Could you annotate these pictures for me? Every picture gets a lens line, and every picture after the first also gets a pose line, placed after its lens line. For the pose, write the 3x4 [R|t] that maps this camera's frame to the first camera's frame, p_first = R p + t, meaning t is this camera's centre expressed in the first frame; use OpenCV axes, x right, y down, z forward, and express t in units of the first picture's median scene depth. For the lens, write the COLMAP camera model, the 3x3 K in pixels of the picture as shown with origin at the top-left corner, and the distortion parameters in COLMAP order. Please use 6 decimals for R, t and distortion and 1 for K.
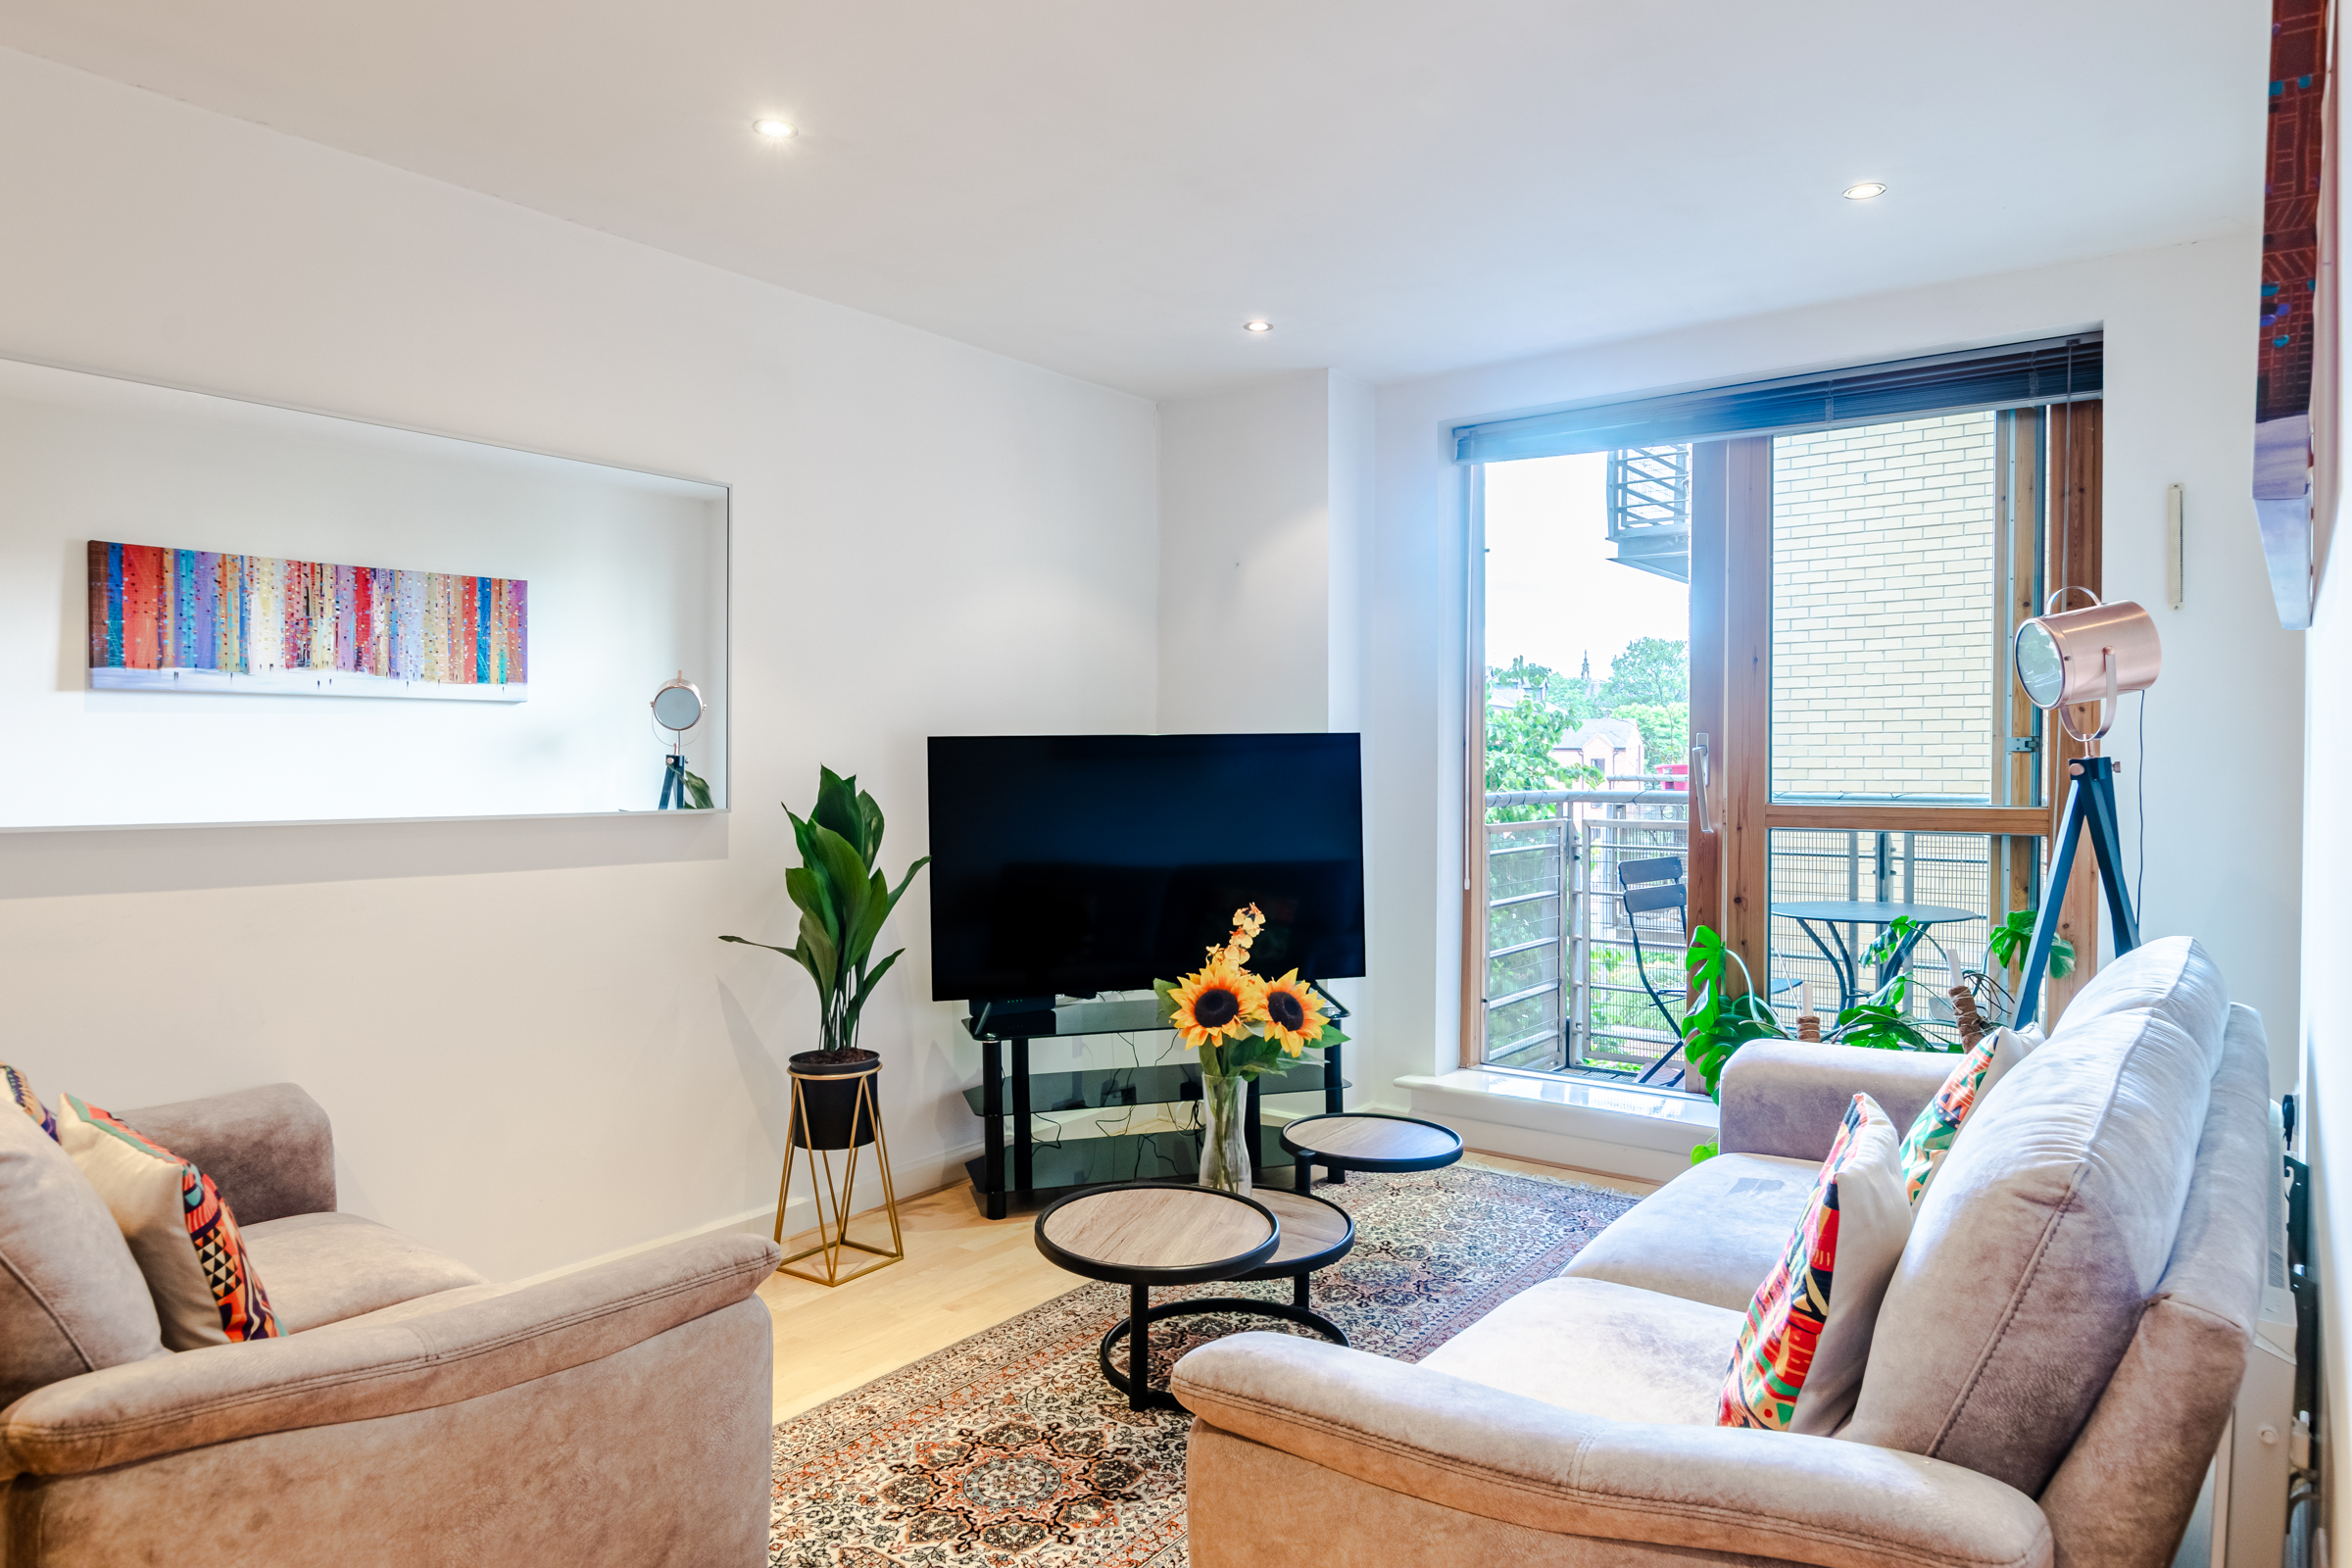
lens RADIAL K [[1446.3, 0, 1189.6], [0, 1446.3, 775.9], [0, 0, 1]] dist [-0.004773, -0.004359]
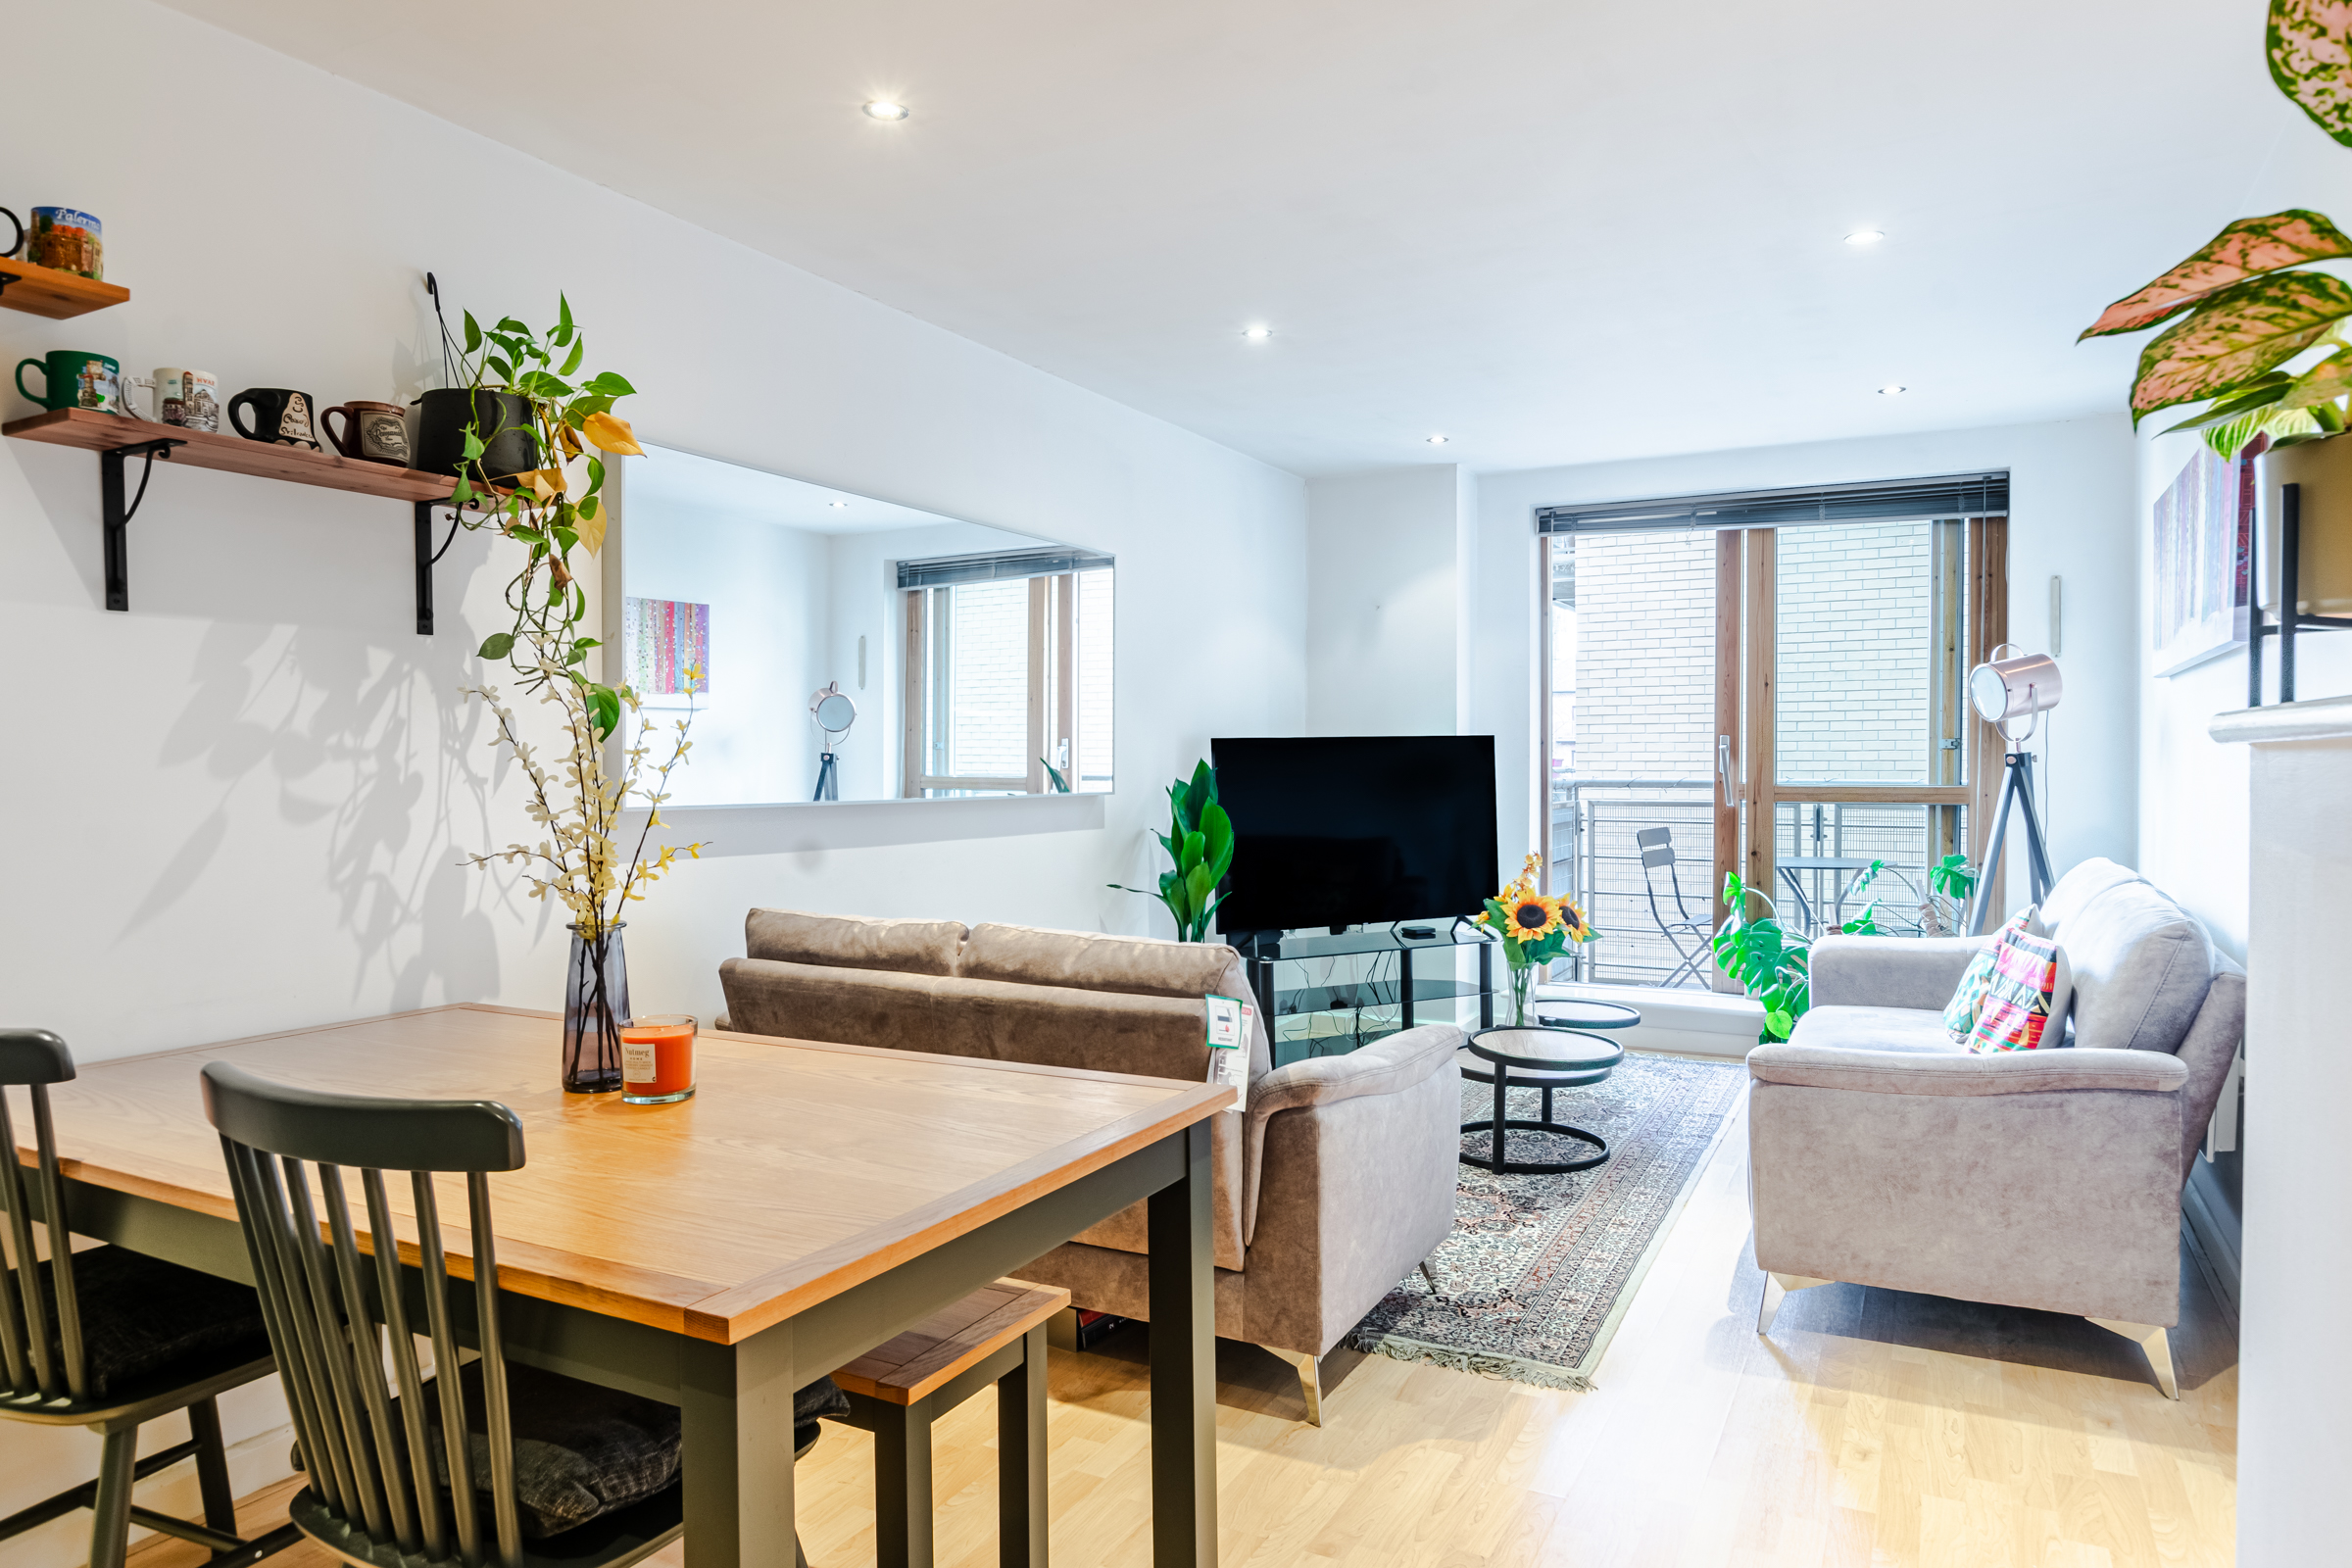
lens RADIAL K [[1446.3, 0, 1189.6], [0, 1446.3, 775.9], [0, 0, 1]] dist [-0.004773, -0.004359]
pose [[0.986794, -0.006233, 0.161858, -0.395898], [0.005820, 0.999978, 0.003025, 0.002214], [-0.161873, -0.002043, 0.986809, -0.309504]]
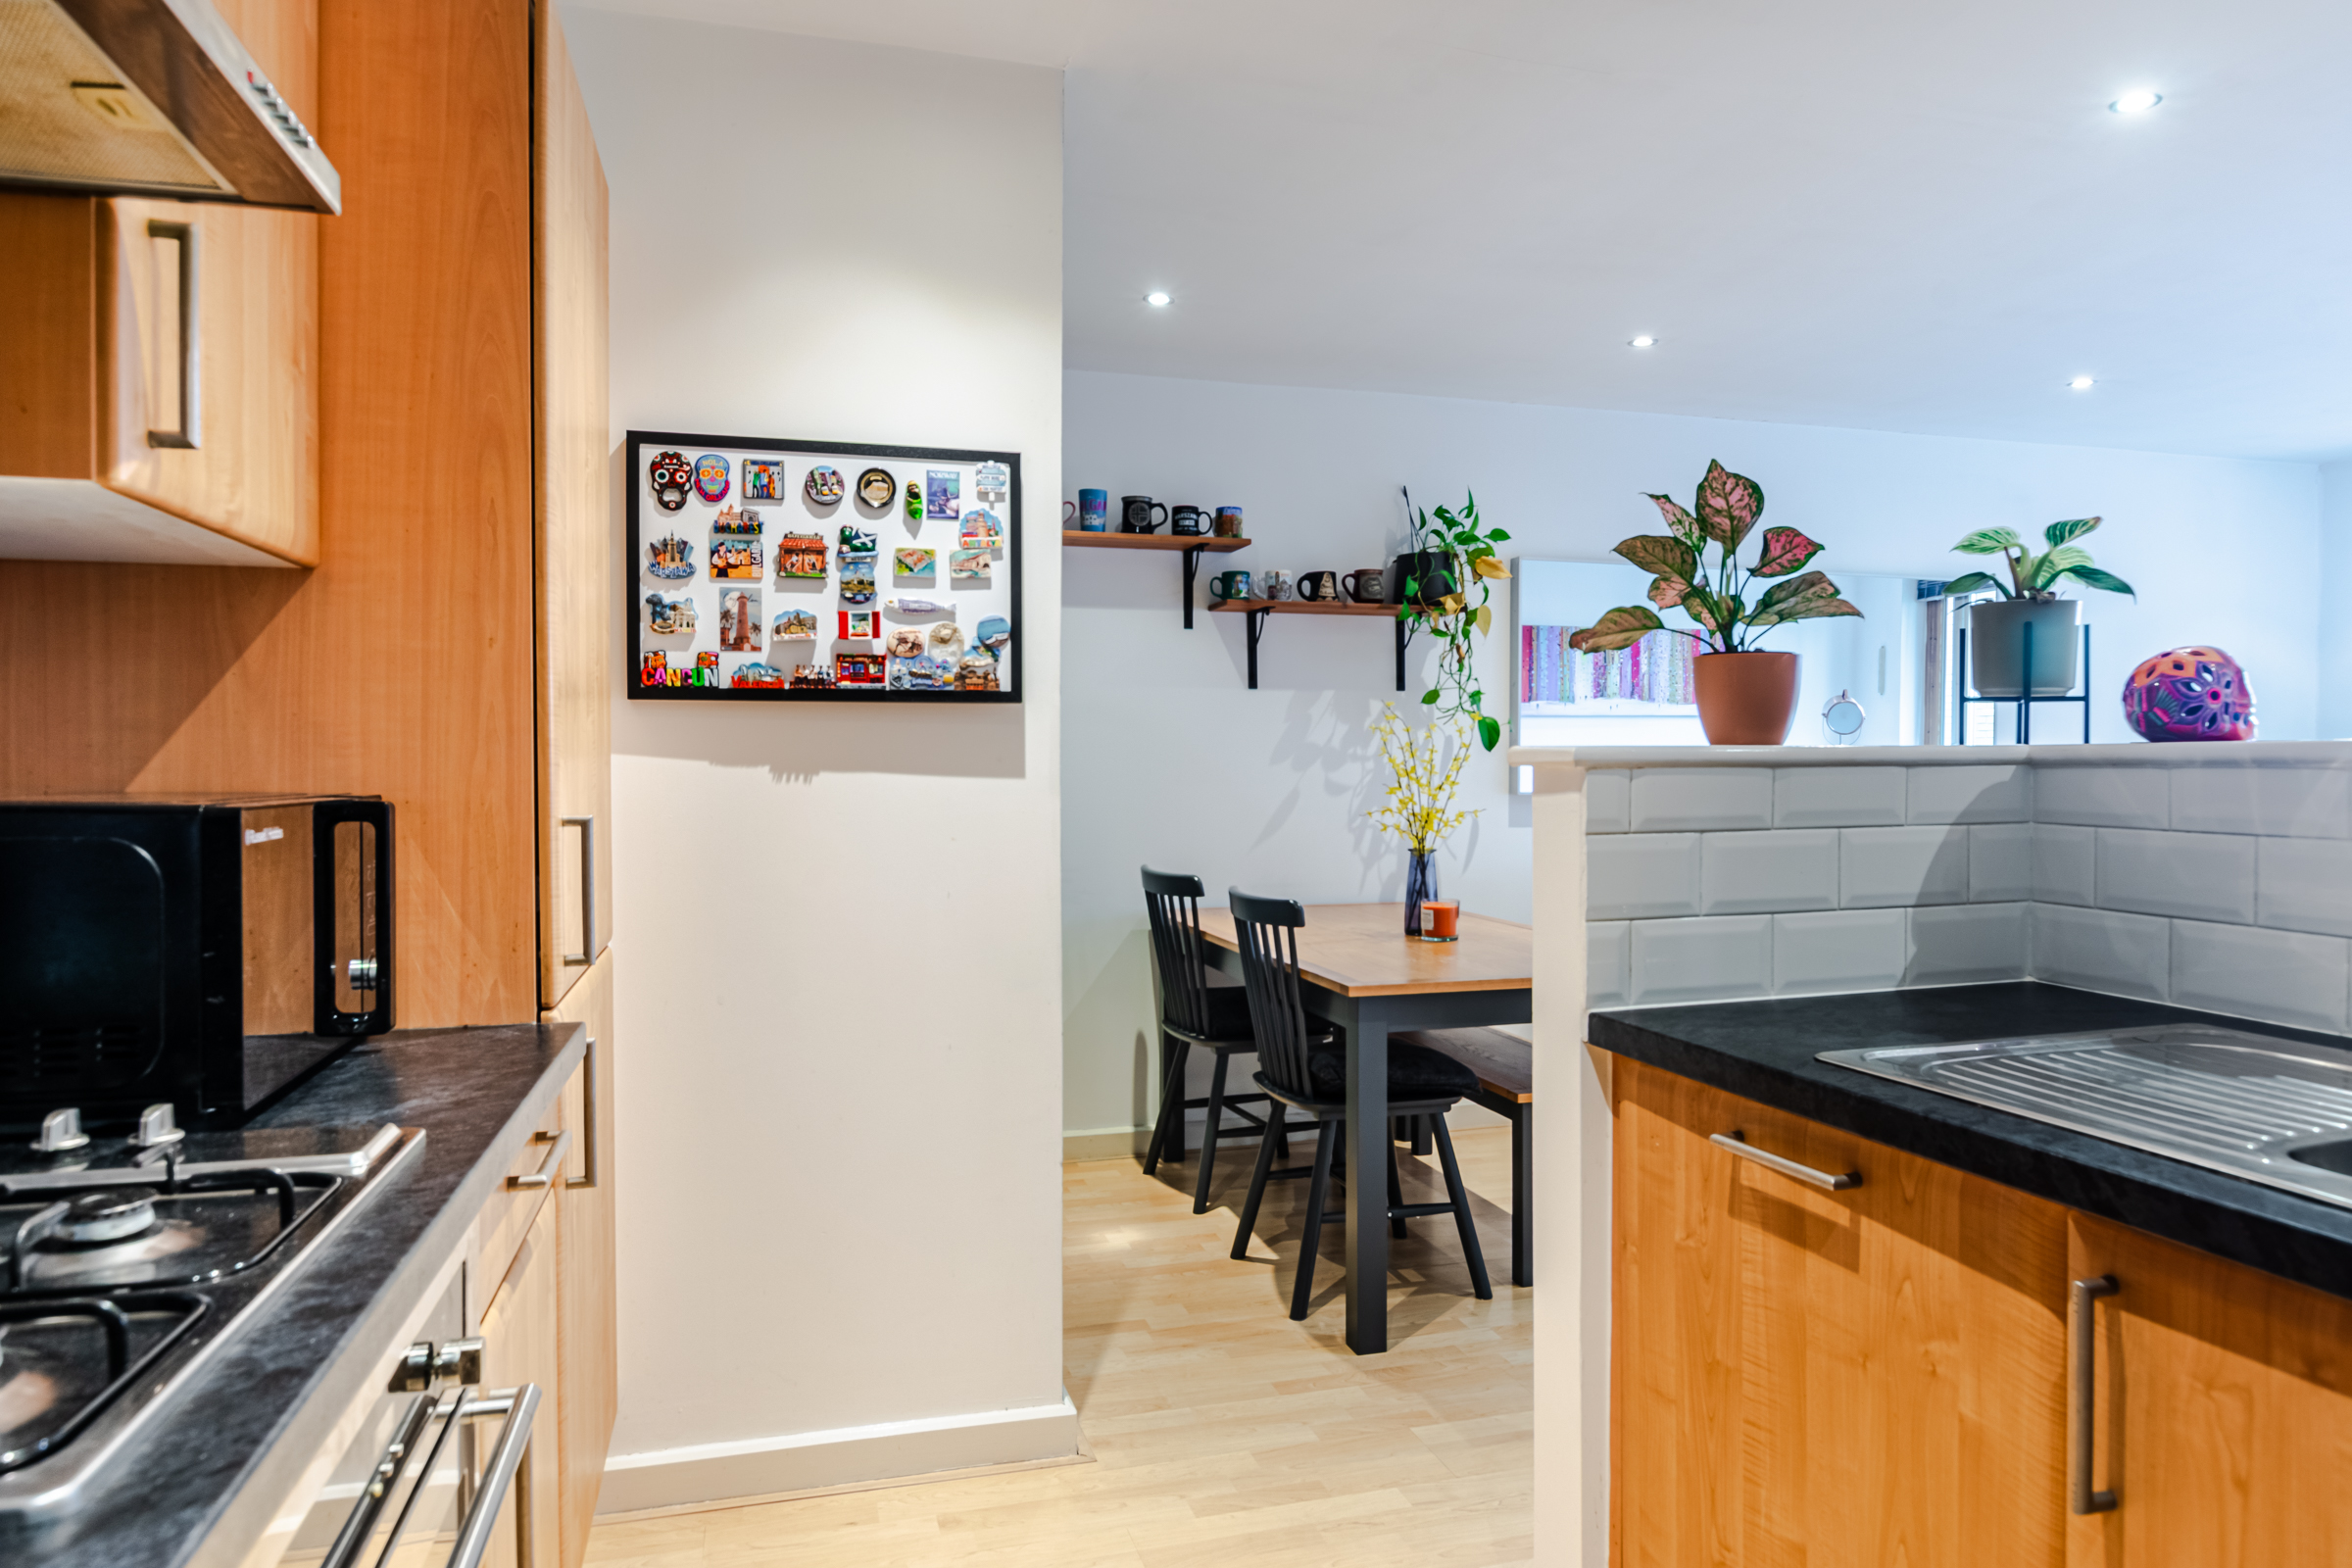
lens RADIAL K [[1446.3, 0, 1189.6], [0, 1446.3, 775.9], [0, 0, 1]] dist [-0.004773, -0.004359]
pose [[0.804353, 0.007446, -0.594105, -0.073701], [-0.004243, 0.999968, 0.006788, -0.001123], [0.594137, -0.002939, 0.804359, -0.645680]]
